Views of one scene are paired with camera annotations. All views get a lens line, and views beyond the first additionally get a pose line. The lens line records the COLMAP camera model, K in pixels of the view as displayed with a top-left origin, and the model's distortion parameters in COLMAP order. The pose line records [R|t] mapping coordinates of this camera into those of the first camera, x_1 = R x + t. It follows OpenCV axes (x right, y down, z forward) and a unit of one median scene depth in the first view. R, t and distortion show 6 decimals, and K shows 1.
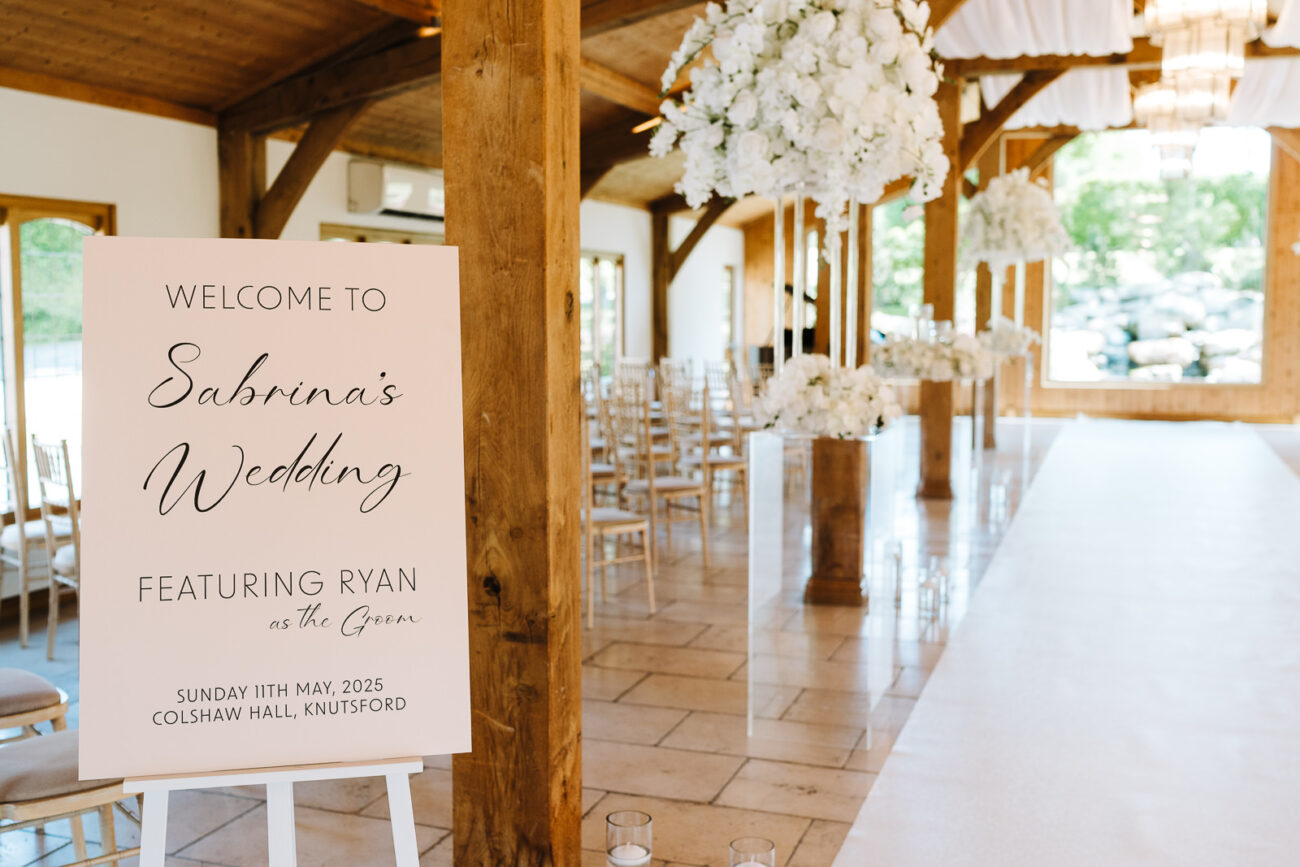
lens RADIAL K [[1336.1, 0, 650.0], [0, 1336.1, 406.1], [0, 0, 1]] dist [0.001087, -0.009728]
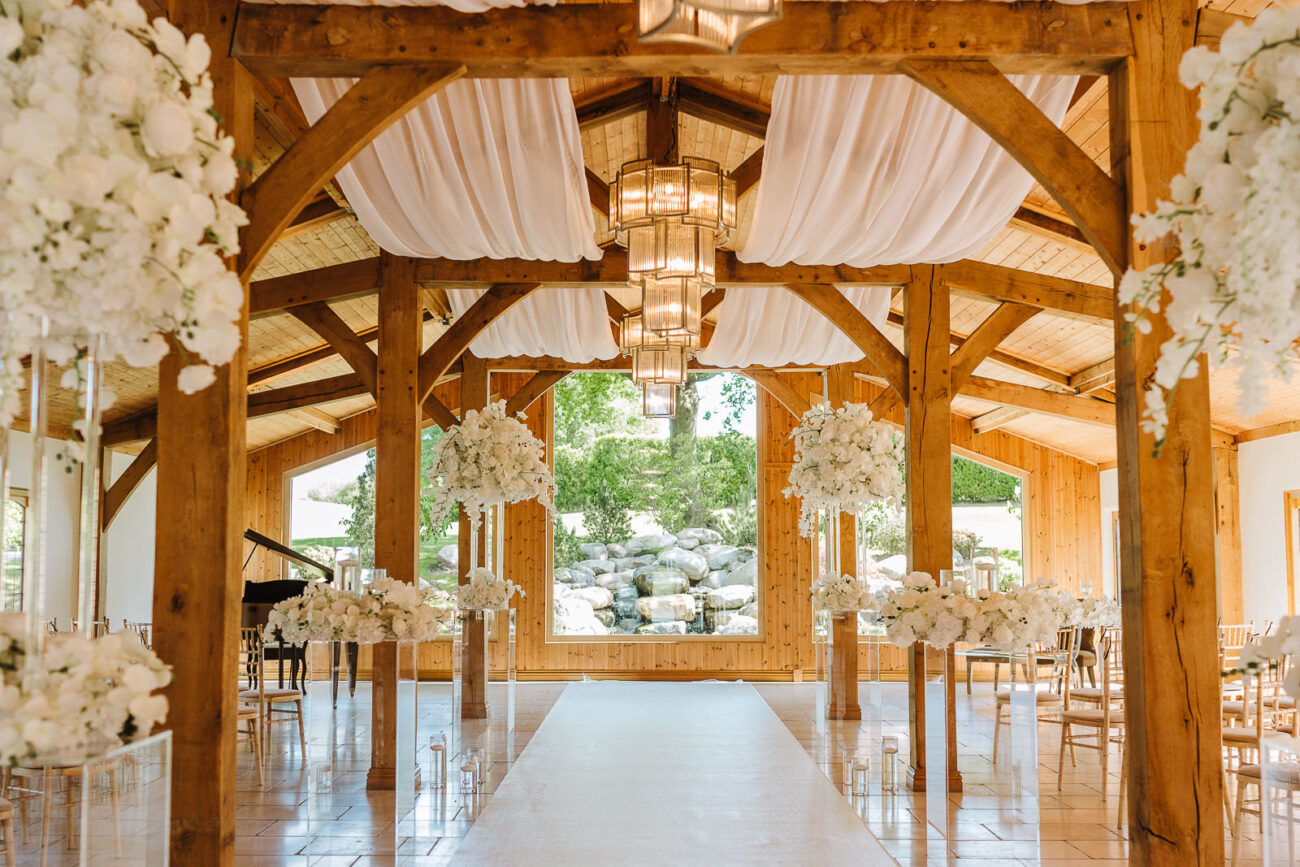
lens RADIAL K [[1353.9, 0, 650.0], [0, 1353.9, 433.5], [0, 0, 1]] dist [-0.009523, -0.003490]
pose [[0.941136, 0.032958, 0.336419, 0.056079], [0.024492, 0.985971, -0.165108, -0.003338], [-0.337141, 0.163628, 0.927125, 0.107678]]
